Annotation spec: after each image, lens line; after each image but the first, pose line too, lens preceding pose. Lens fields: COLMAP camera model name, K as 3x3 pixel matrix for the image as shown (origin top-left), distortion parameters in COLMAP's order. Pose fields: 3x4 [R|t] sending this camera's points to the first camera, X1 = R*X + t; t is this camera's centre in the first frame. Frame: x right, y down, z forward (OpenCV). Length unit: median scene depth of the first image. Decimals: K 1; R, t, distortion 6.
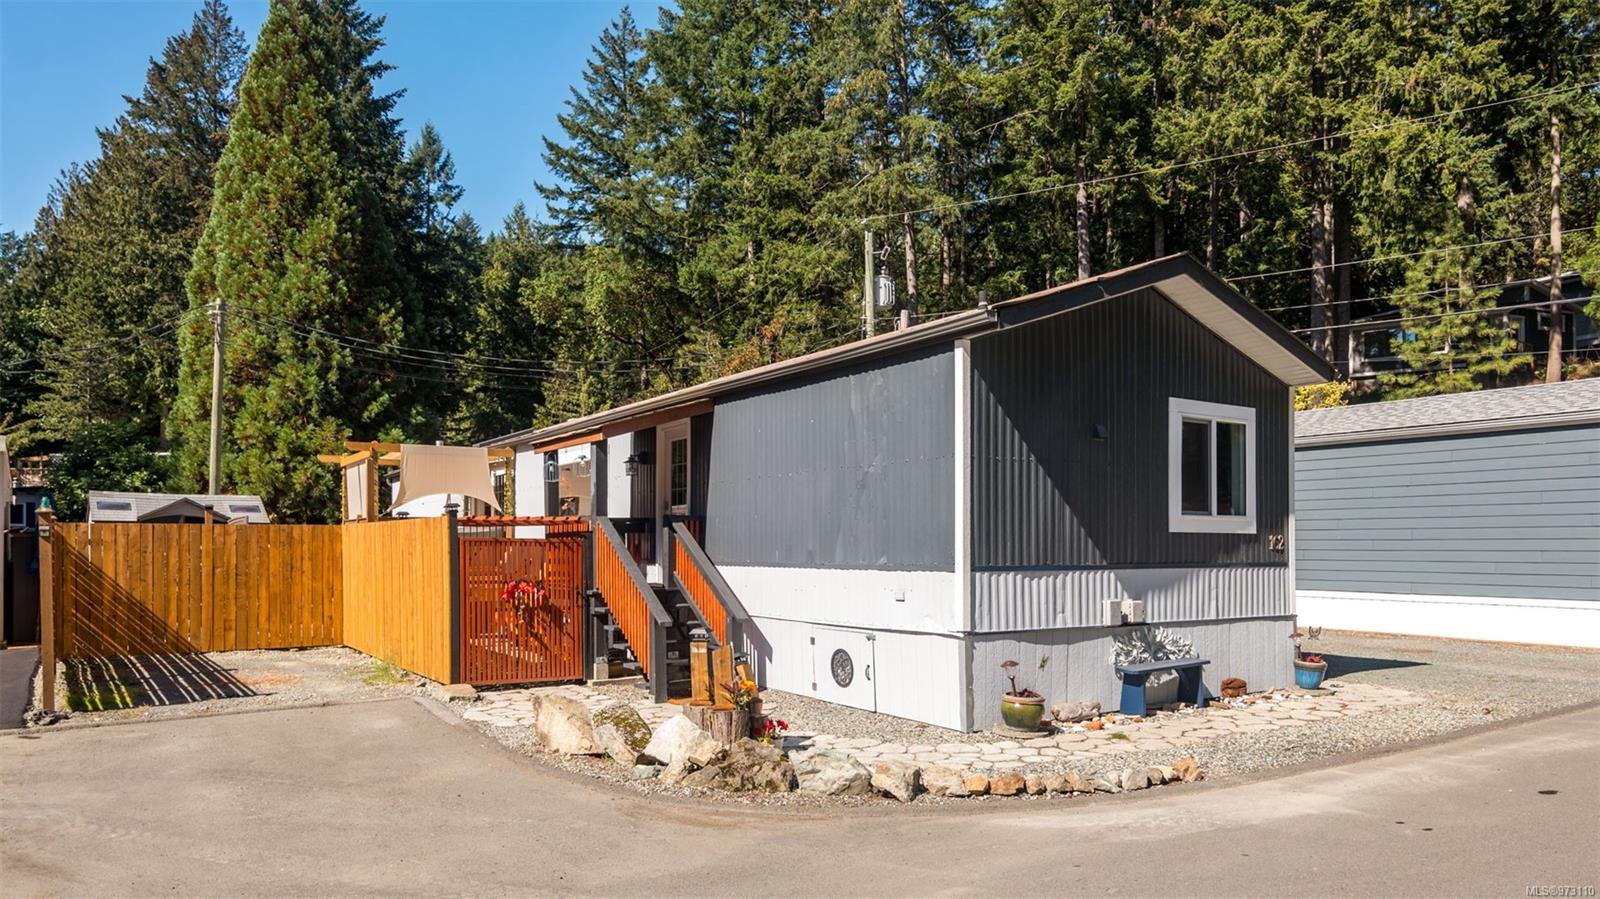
lens RADIAL K [[1030.1, 0, 797.5], [0, 1030.1, 523.0], [0, 0, 1]] dist [0.001777, 0.001333]
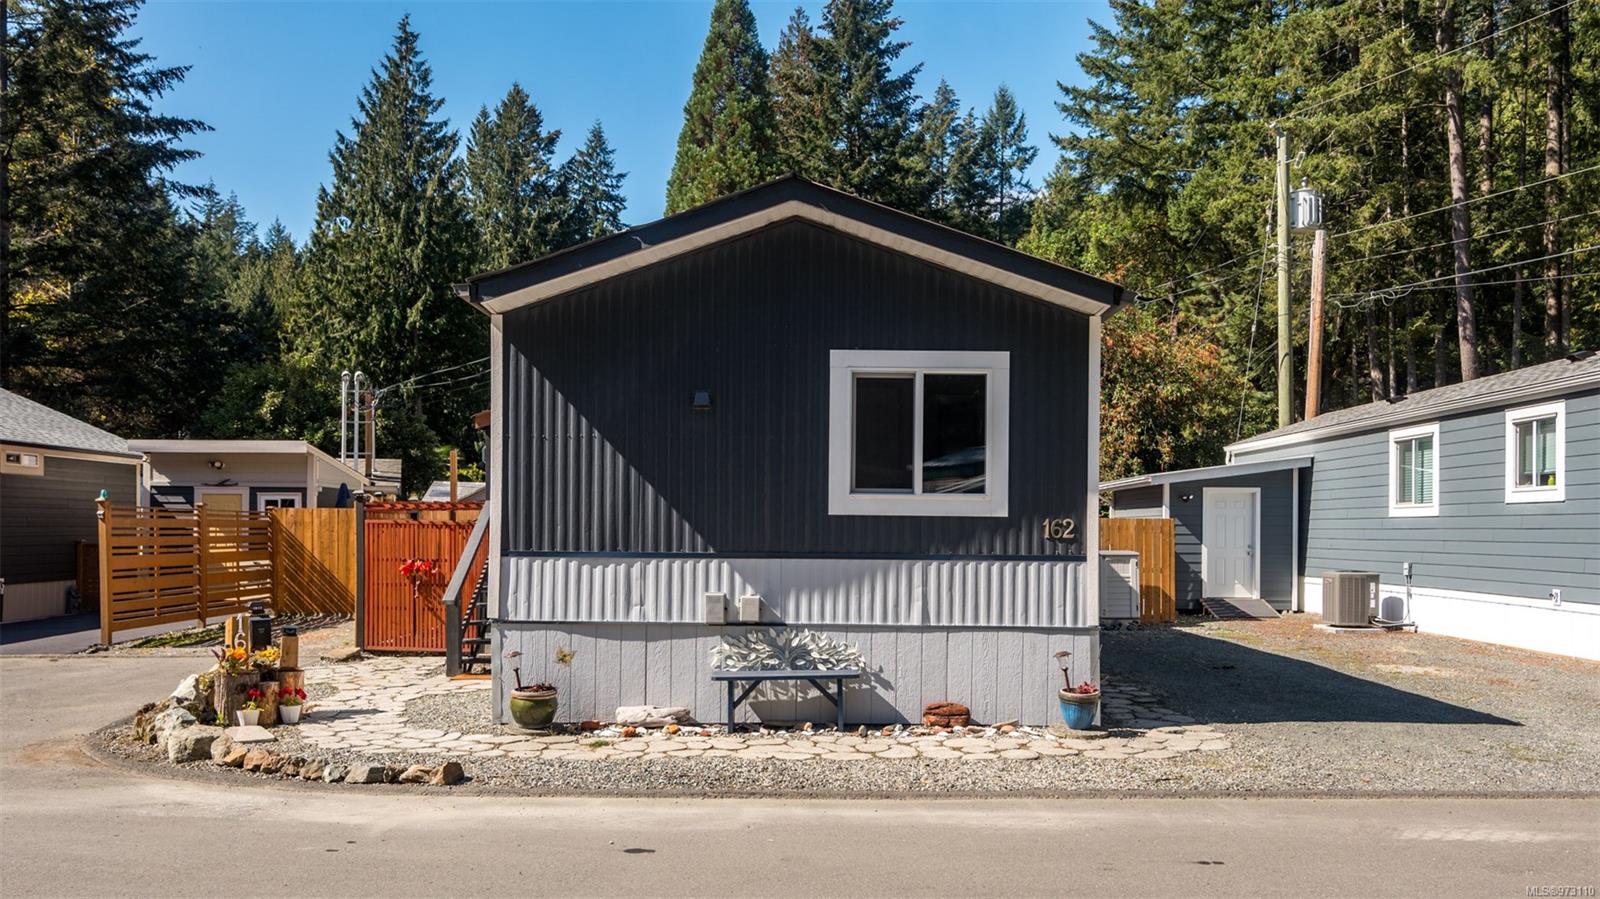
lens RADIAL K [[1130.4, 0, 806.3], [0, 1130.4, 528.4], [0, 0, 1]] dist [-0.002216, 0.000337]
pose [[0.836855, 0.005985, -0.547391, 0.808131], [0.005195, 0.999808, 0.018874, 0.002326], [0.547399, -0.018638, 0.836664, 0.227669]]
